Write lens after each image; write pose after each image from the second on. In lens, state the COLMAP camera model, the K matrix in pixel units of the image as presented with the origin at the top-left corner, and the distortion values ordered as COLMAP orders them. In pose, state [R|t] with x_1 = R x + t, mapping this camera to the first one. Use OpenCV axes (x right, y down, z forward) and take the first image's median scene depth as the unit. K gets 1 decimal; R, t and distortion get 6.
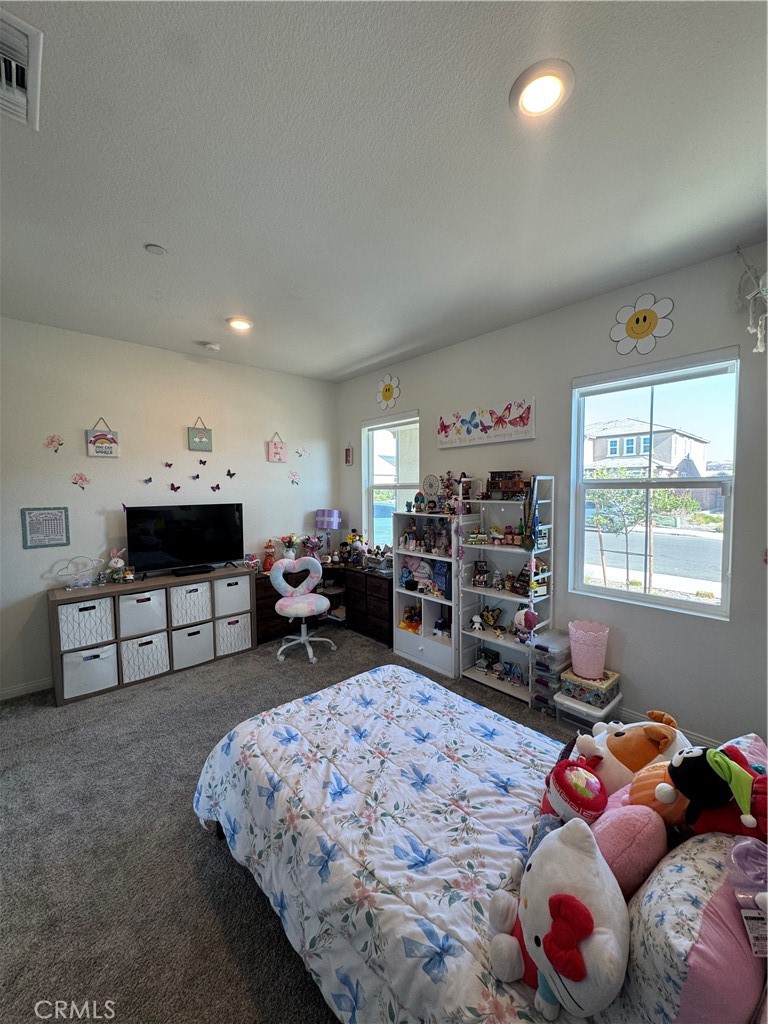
lens RADIAL K [[408.3, 0, 385.8], [0, 408.3, 512.5], [0, 0, 1]] dist [-0.003753, -0.000477]
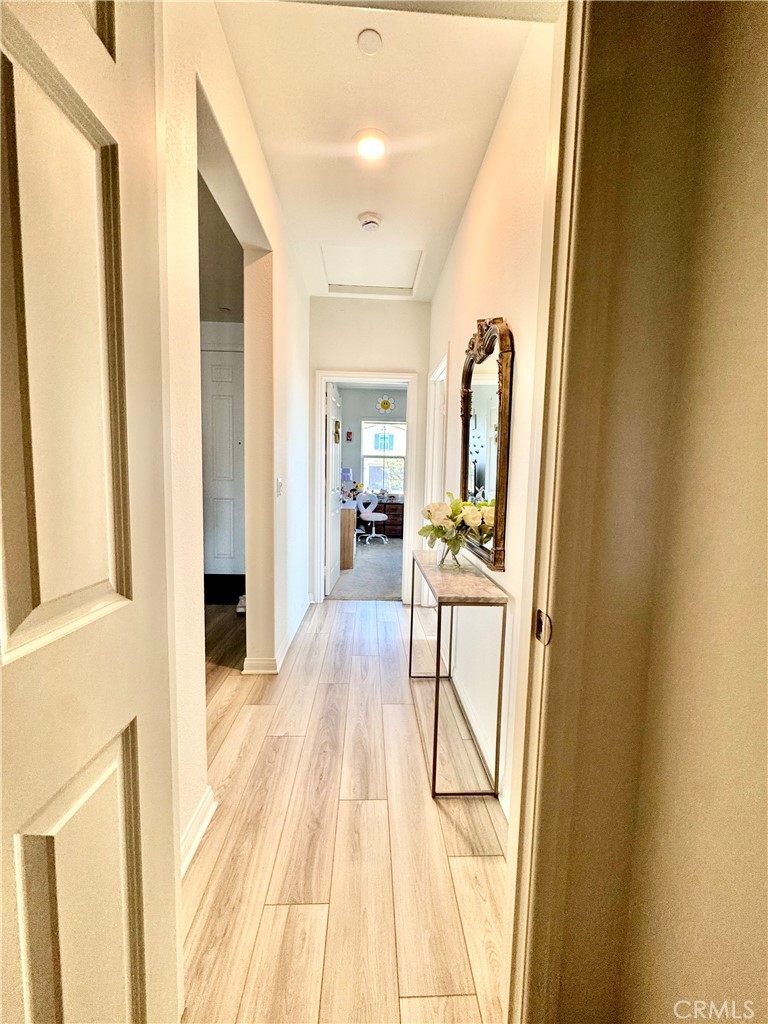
lens RADIAL K [[408.3, 0, 384.1], [0, 408.3, 511.9], [0, 0, 1]] dist [-0.003753, -0.000477]
pose [[0.656350, -0.034361, 0.753674, -1.408213], [0.013768, 0.999342, 0.033571, 0.125164], [-0.754331, -0.011657, 0.656391, -0.205205]]
